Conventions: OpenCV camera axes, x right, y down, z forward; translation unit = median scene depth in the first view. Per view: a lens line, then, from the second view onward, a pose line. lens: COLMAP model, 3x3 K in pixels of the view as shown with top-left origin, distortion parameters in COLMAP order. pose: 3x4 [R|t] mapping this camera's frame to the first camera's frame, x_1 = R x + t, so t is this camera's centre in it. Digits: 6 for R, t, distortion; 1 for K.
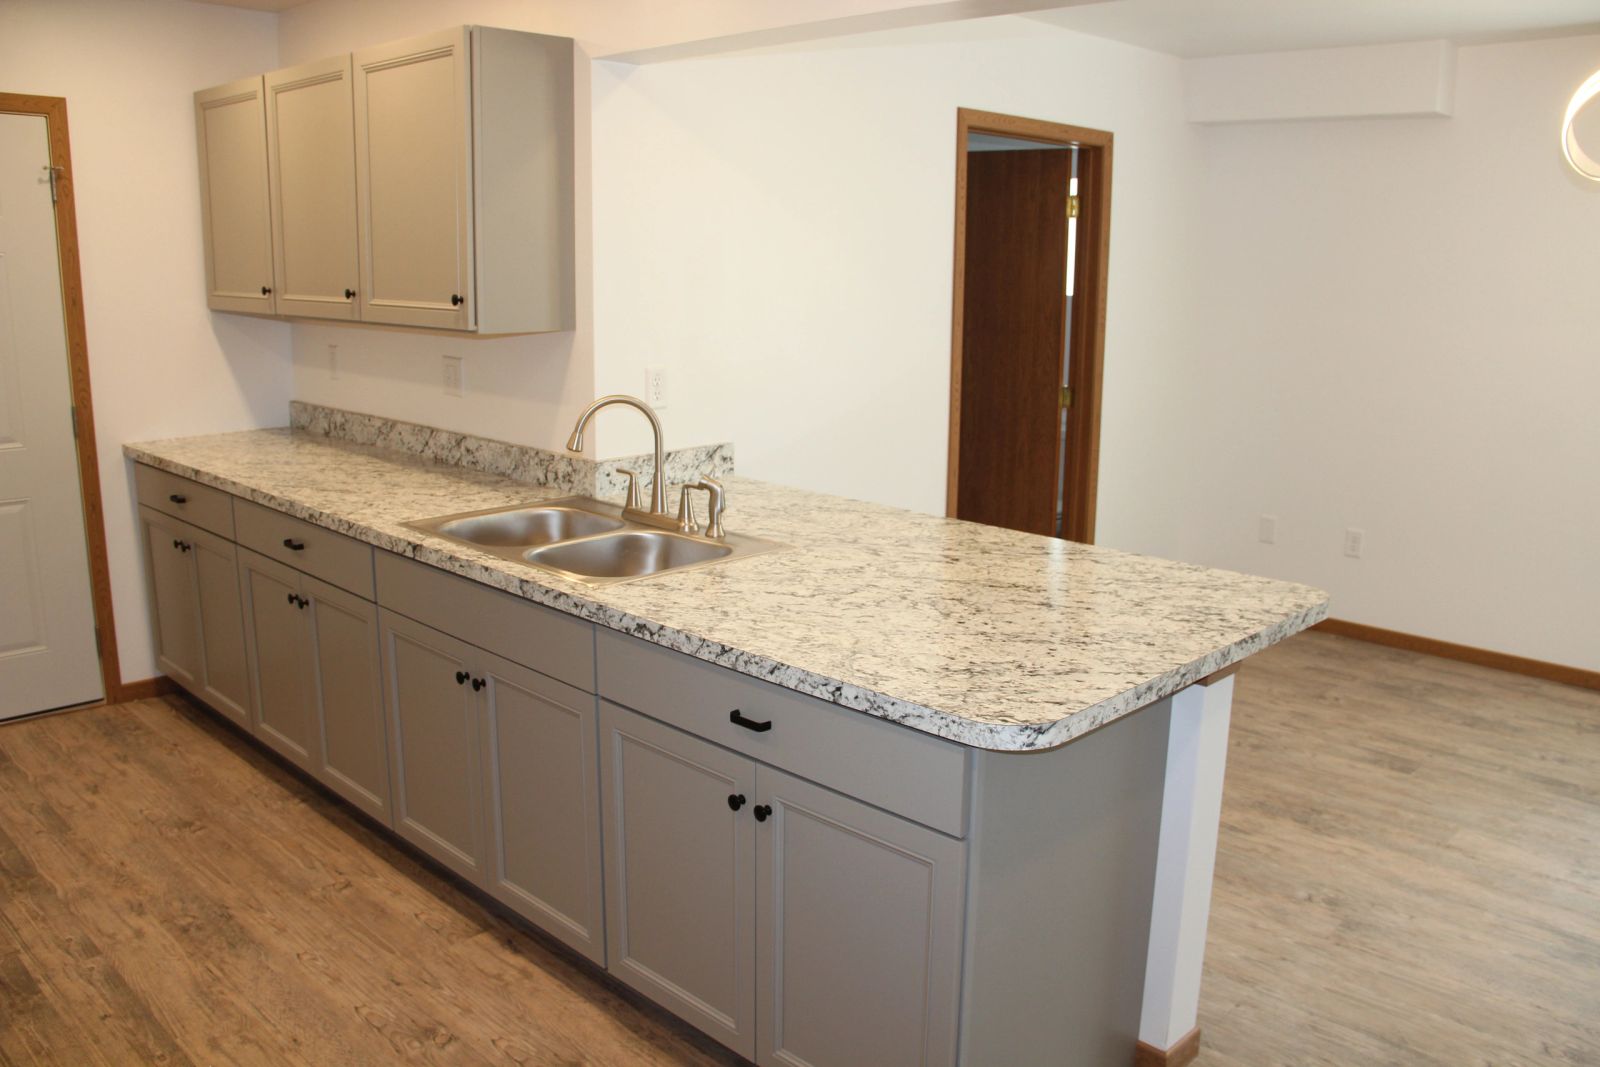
lens RADIAL K [[1287.0, 0, 803.8], [0, 1287.0, 534.9], [0, 0, 1]] dist [-0.152527, 0.078141]
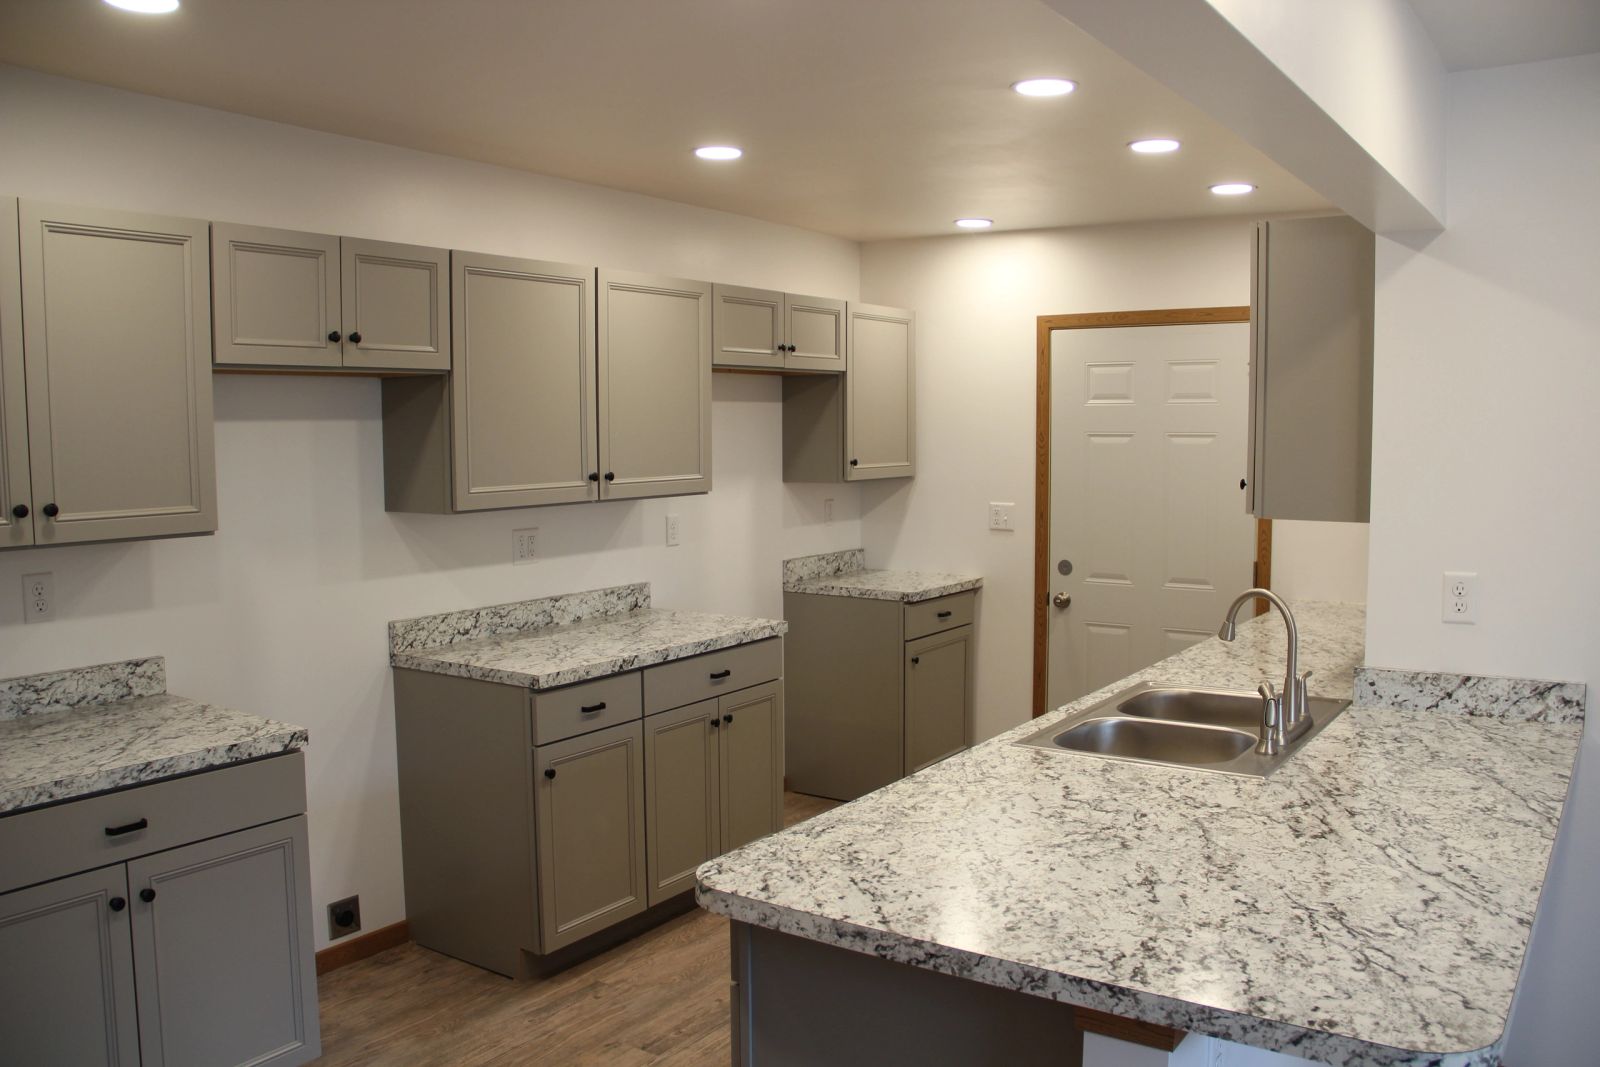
lens RADIAL K [[1287.0, 0, 799.9], [0, 1287.0, 537.5], [0, 0, 1]] dist [-0.152527, 0.078141]
pose [[0.171689, 0.064572, -0.983033, 0.881960], [-0.201188, 0.979118, 0.029177, -0.129001], [0.964389, 0.192765, 0.181095, 0.607566]]
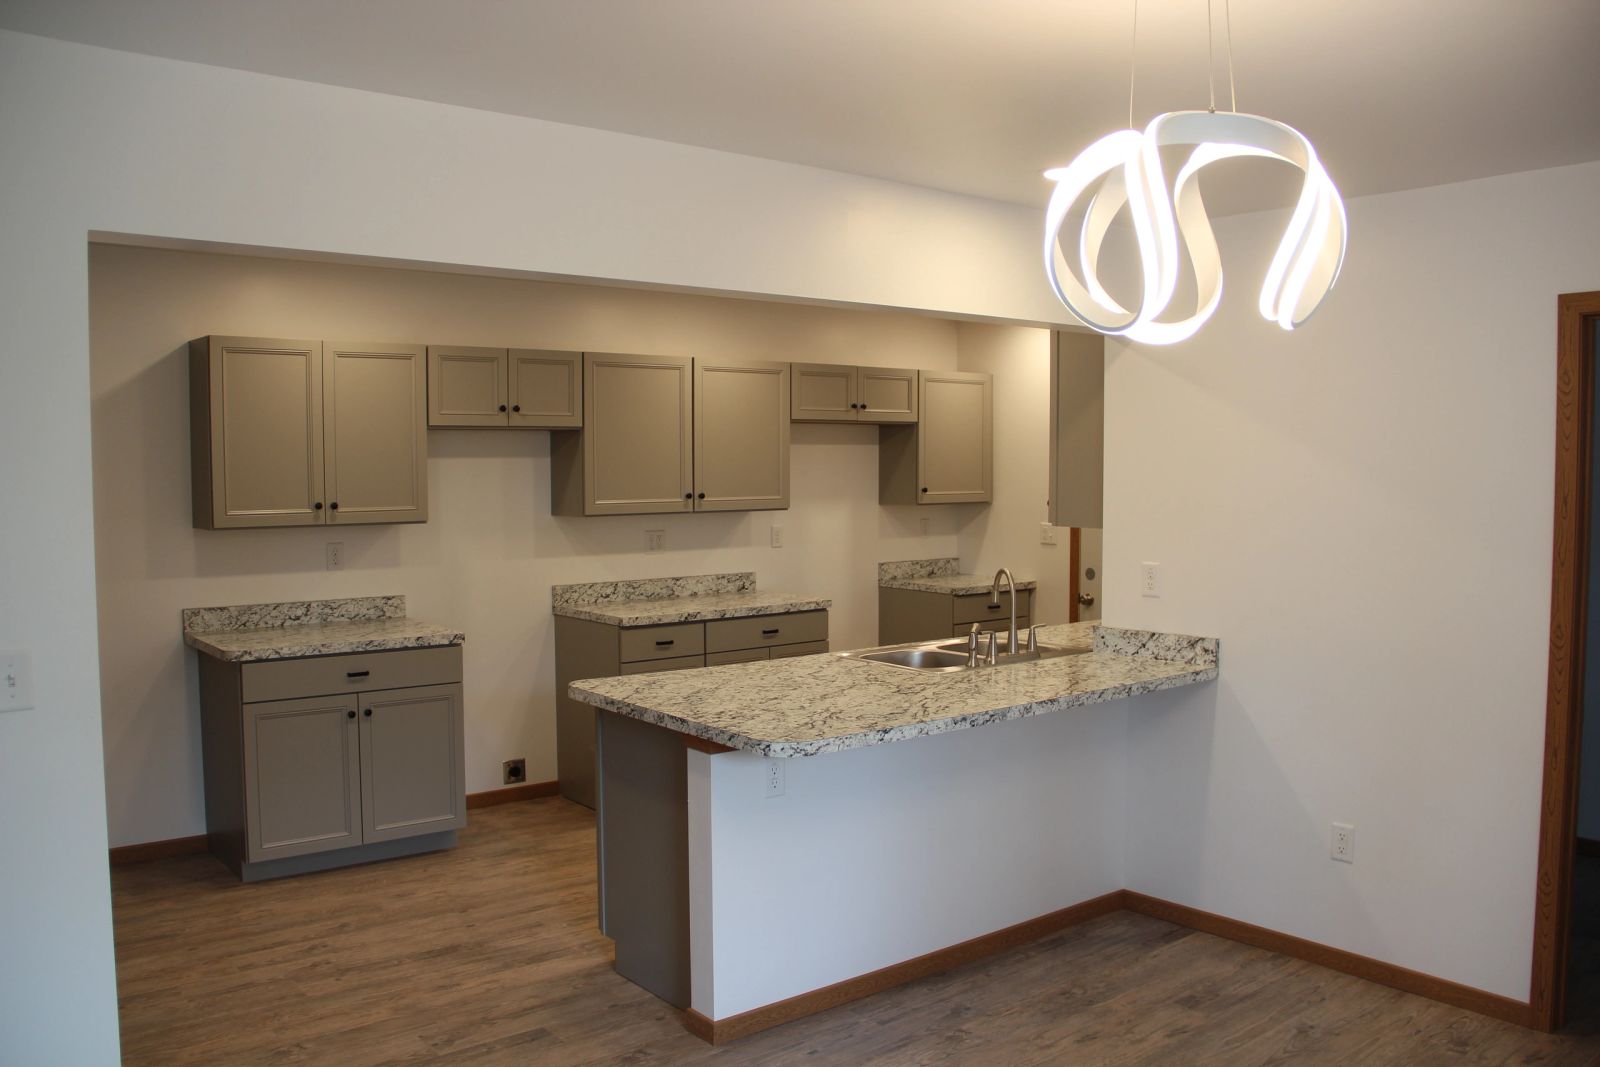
lens RADIAL K [[1287.0, 0, 810.7], [0, 1287.0, 532.5], [0, 0, 1]] dist [-0.152527, 0.078141]
pose [[-0.113534, 0.036667, -0.992857, 1.668177], [-0.212338, 0.975334, 0.060301, -0.235906], [0.970578, 0.217668, -0.102947, 1.142108]]
